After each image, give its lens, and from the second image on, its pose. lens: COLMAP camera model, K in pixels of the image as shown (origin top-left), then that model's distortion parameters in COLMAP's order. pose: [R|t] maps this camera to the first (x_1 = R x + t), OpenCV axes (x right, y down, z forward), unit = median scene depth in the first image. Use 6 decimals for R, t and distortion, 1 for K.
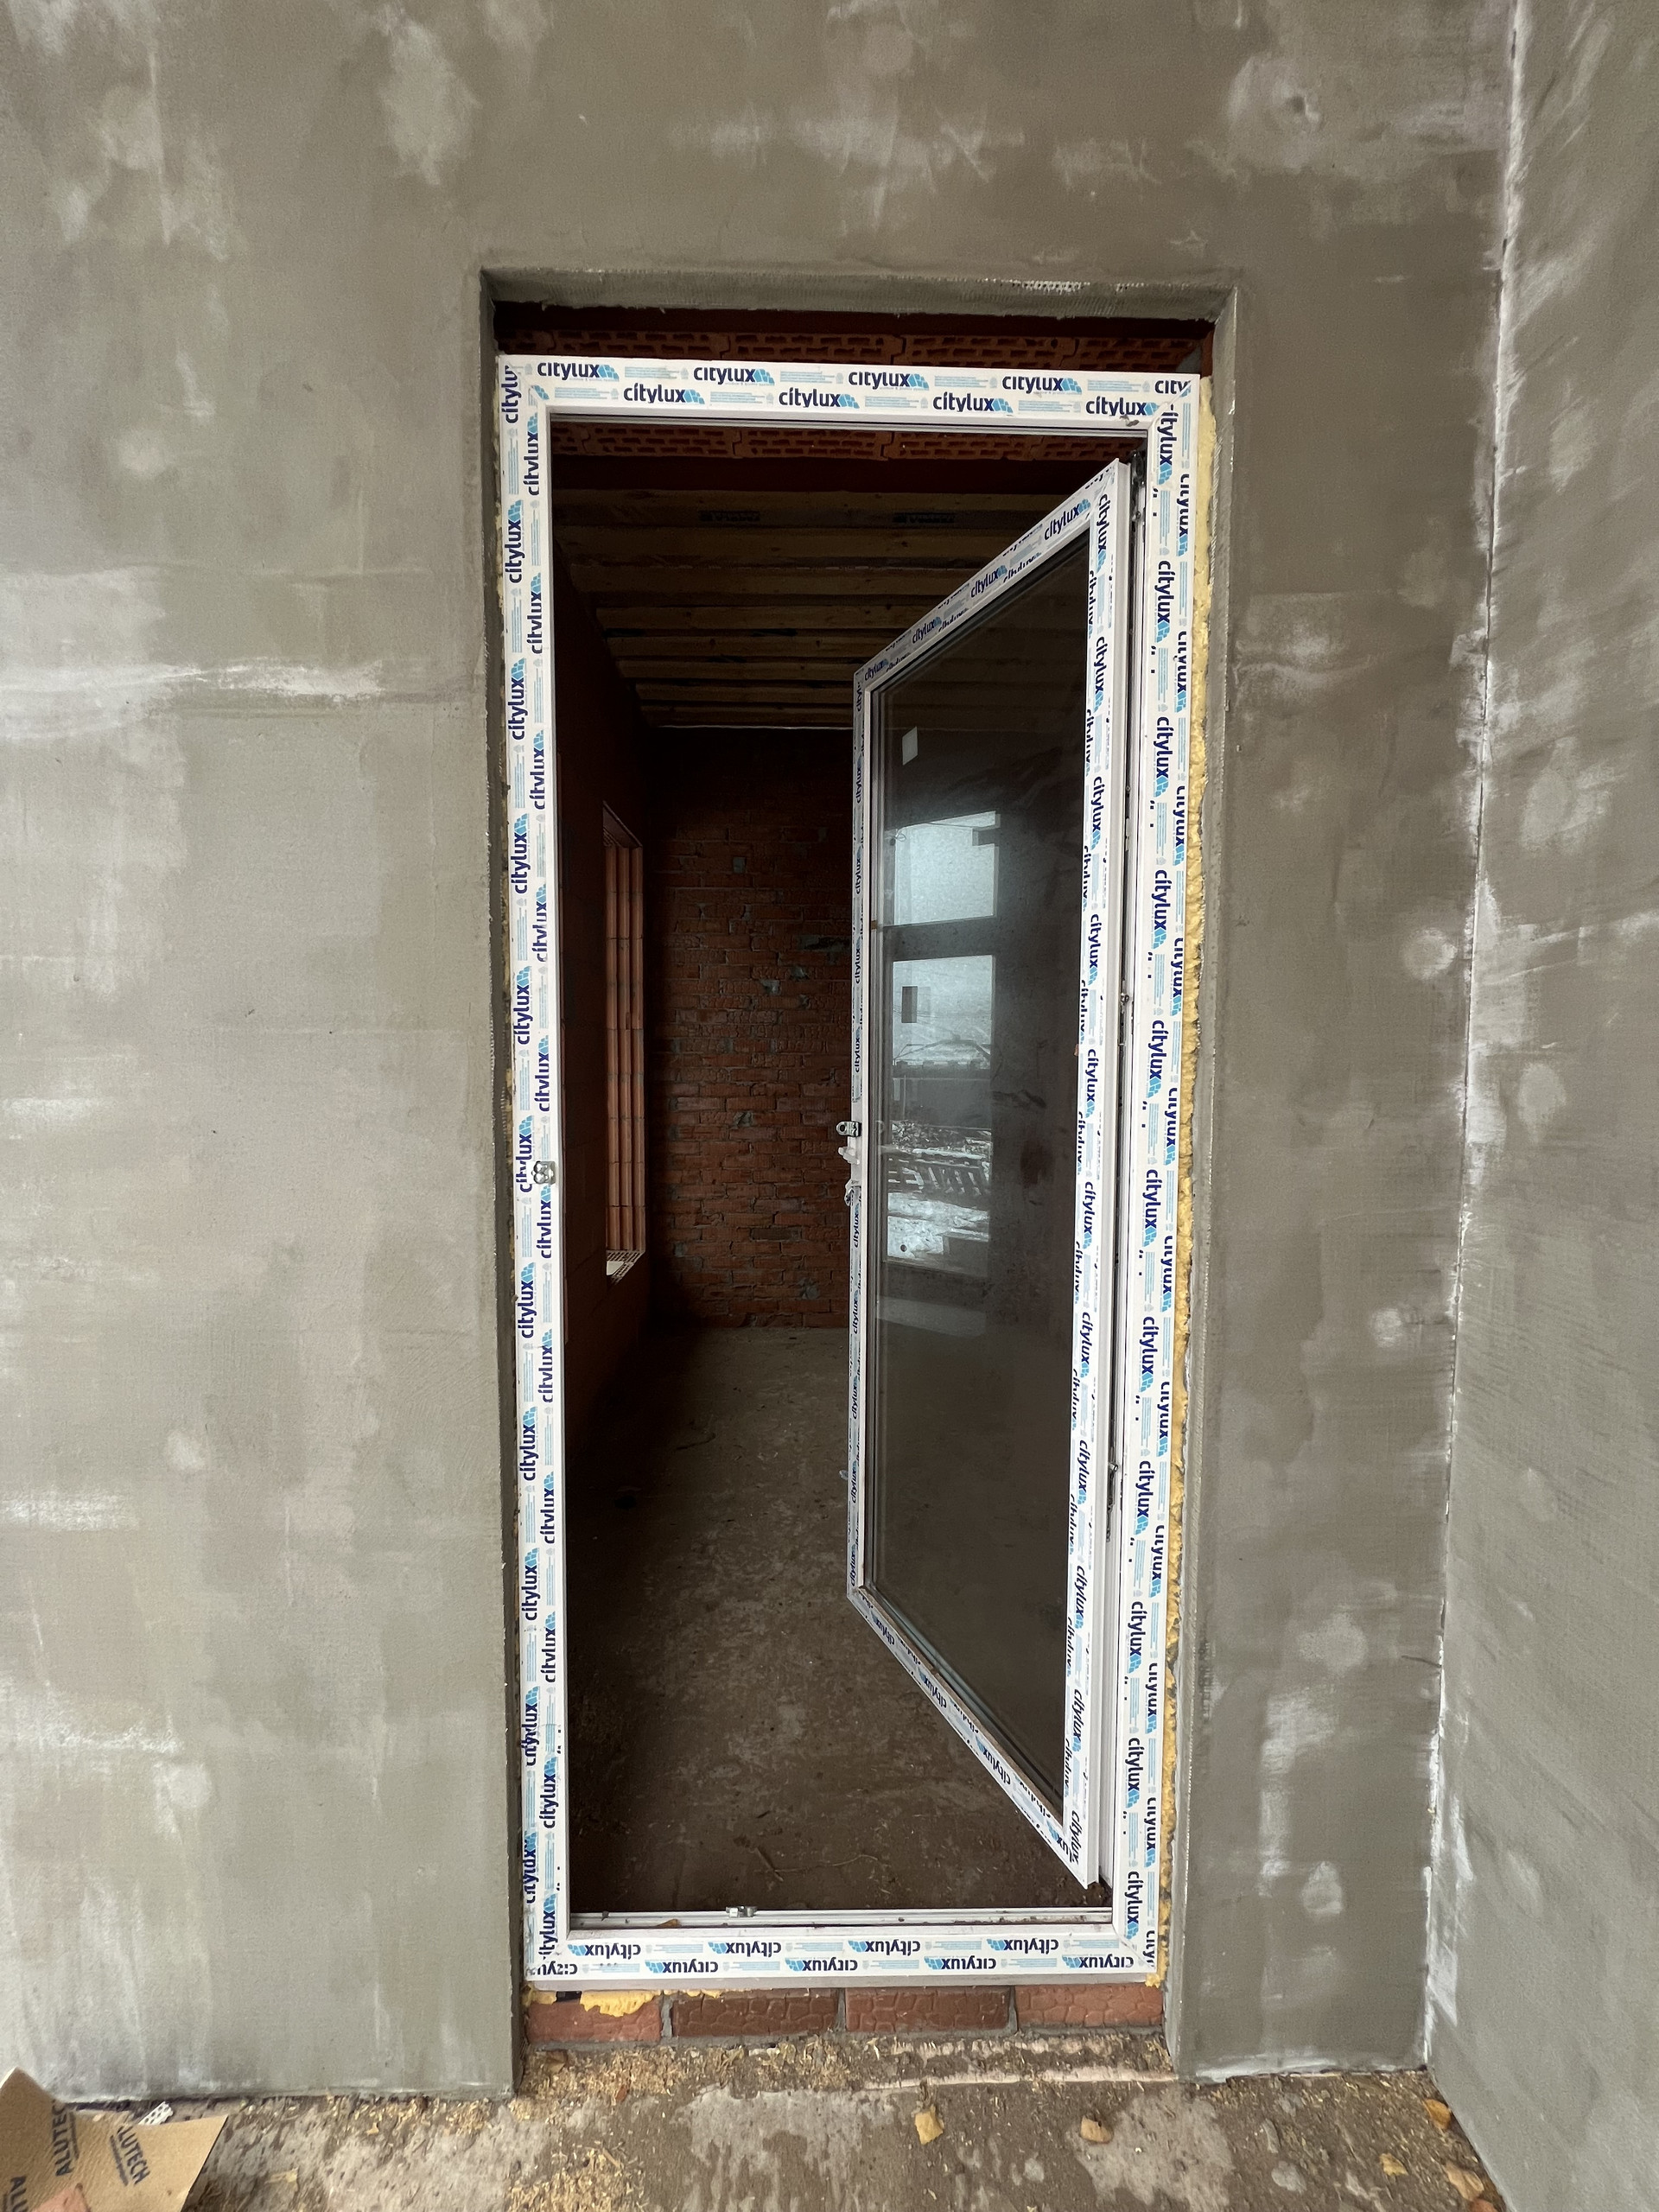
lens RADIAL K [[883.2, 0, 833.6], [0, 883.2, 1100.0], [0, 0, 1]] dist [0.007334, 0.000390]
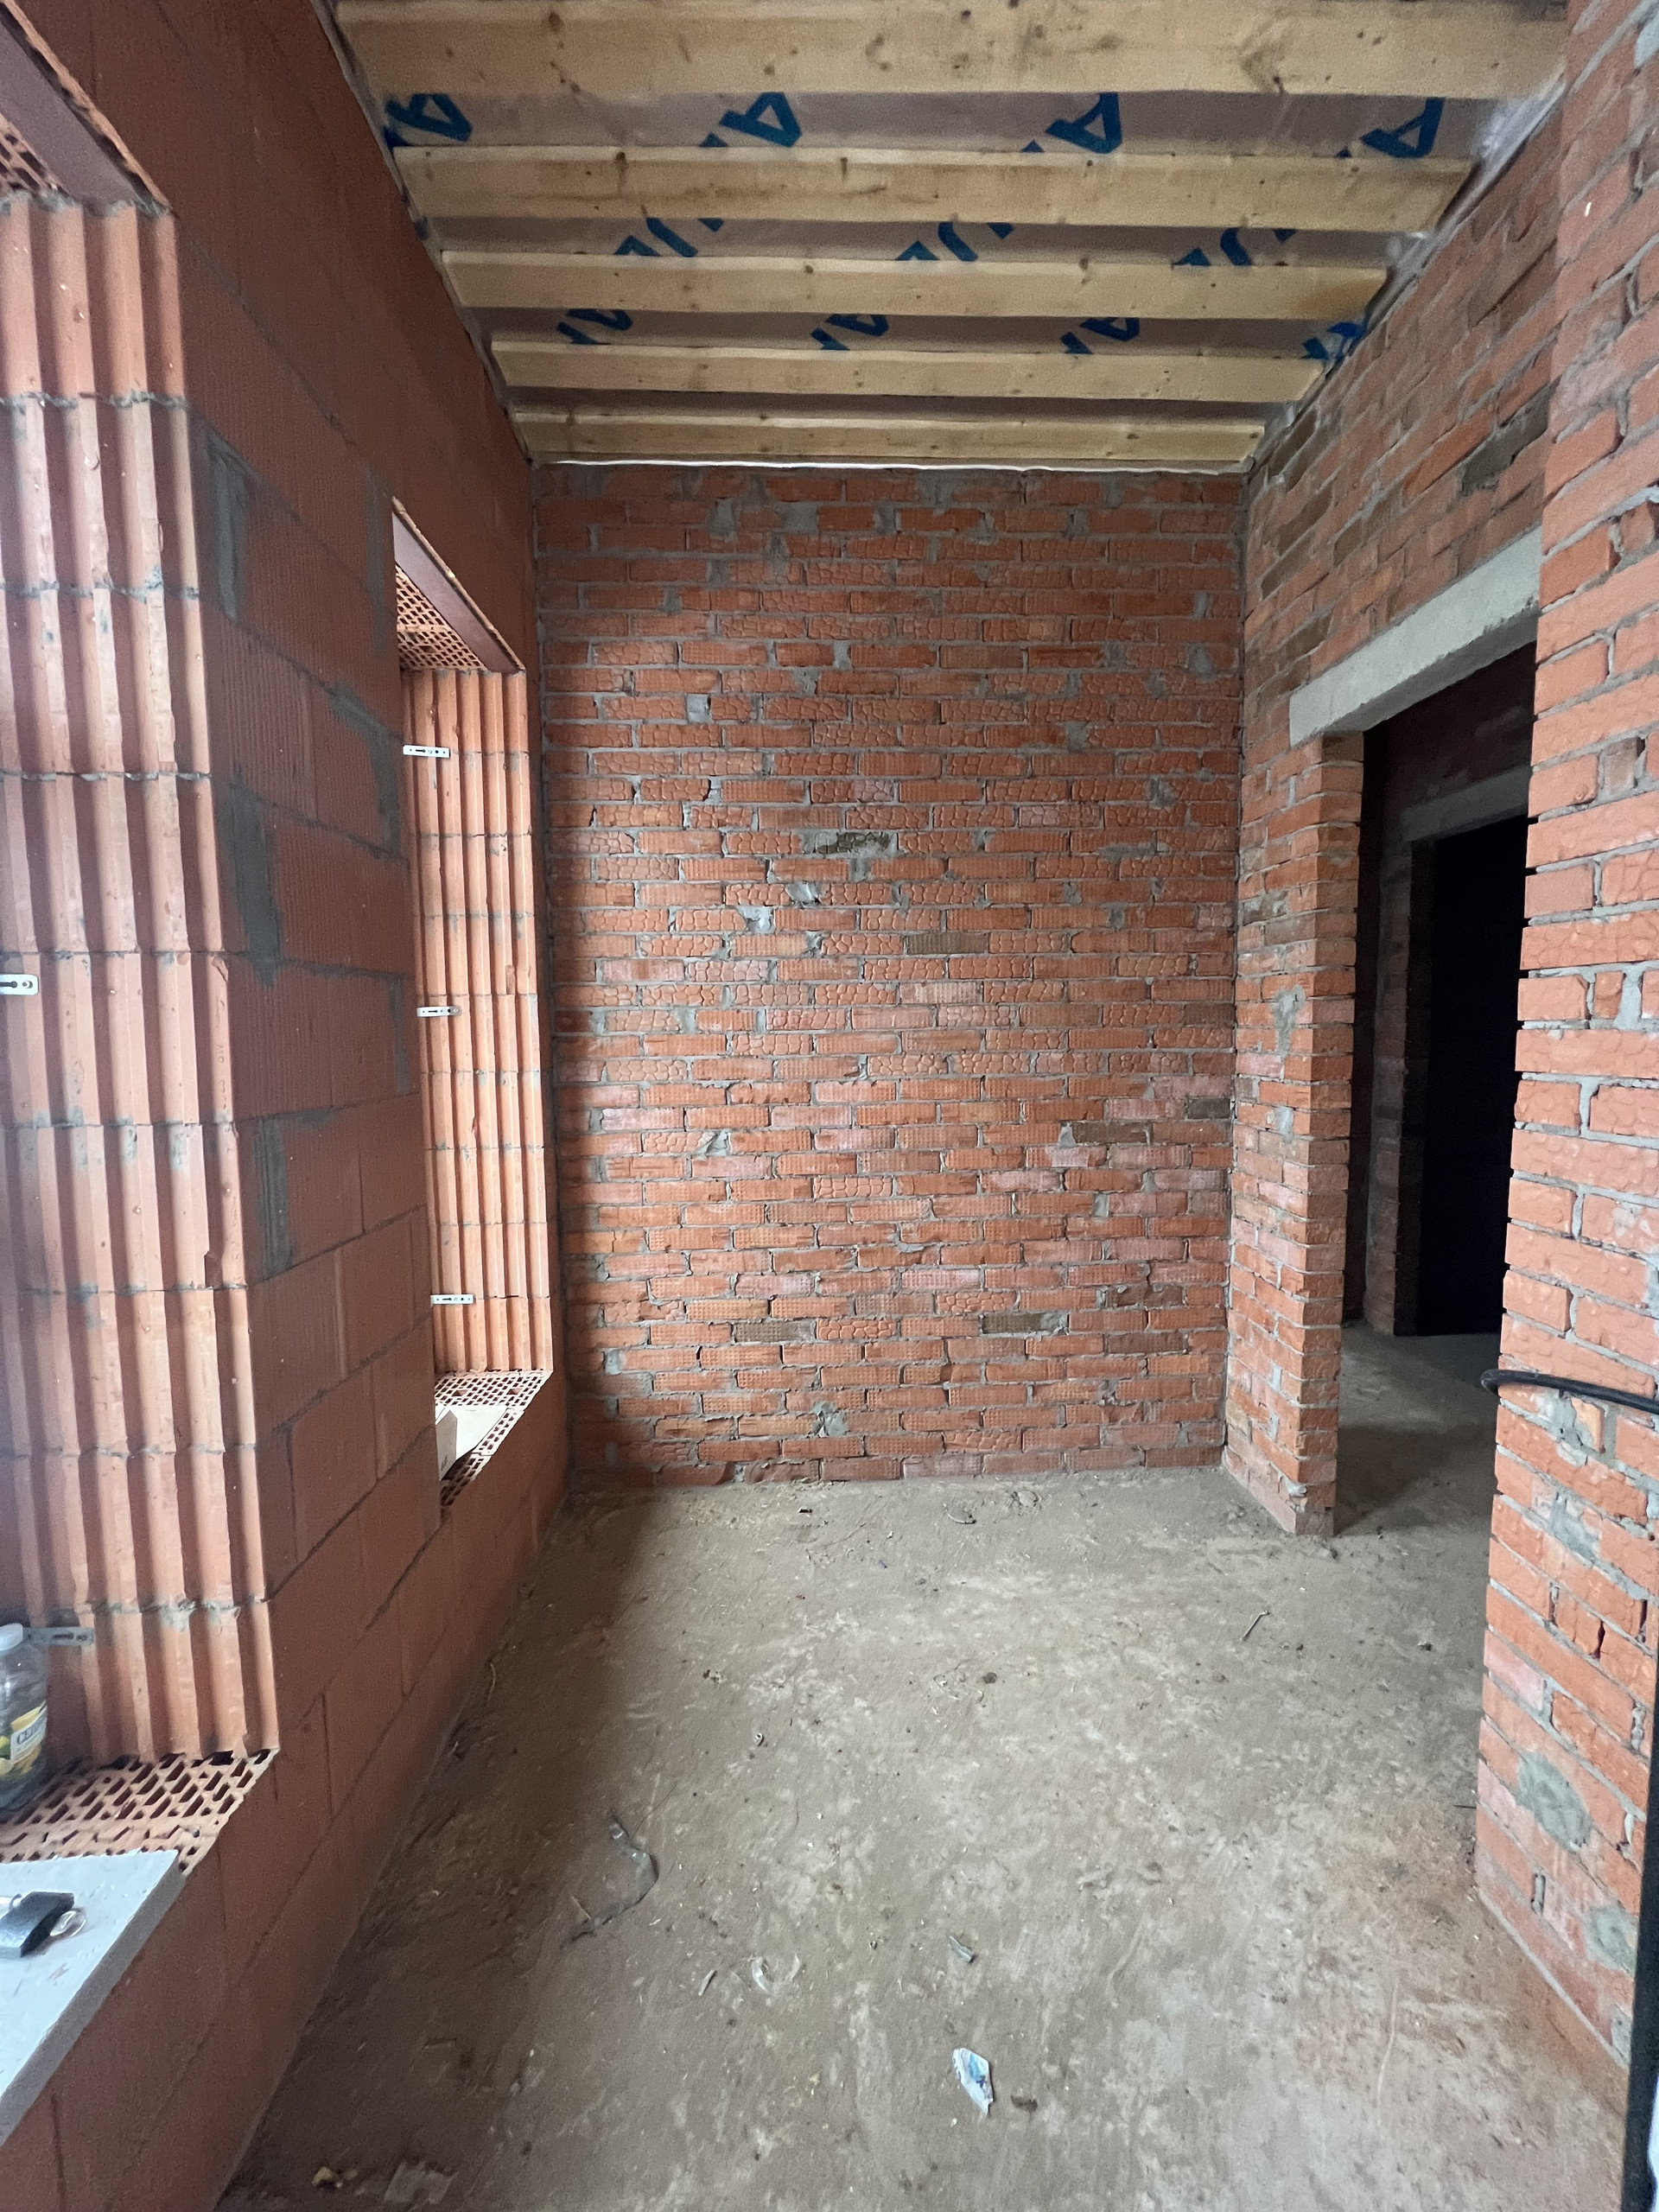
lens RADIAL K [[883.2, 0, 833.6], [0, 883.2, 1100.0], [0, 0, 1]] dist [0.007334, 0.000390]
pose [[0.999675, -0.018557, 0.017481, -0.032338], [0.018130, 0.999540, 0.024301, -0.020686], [-0.017924, -0.023976, 0.999552, 0.405614]]
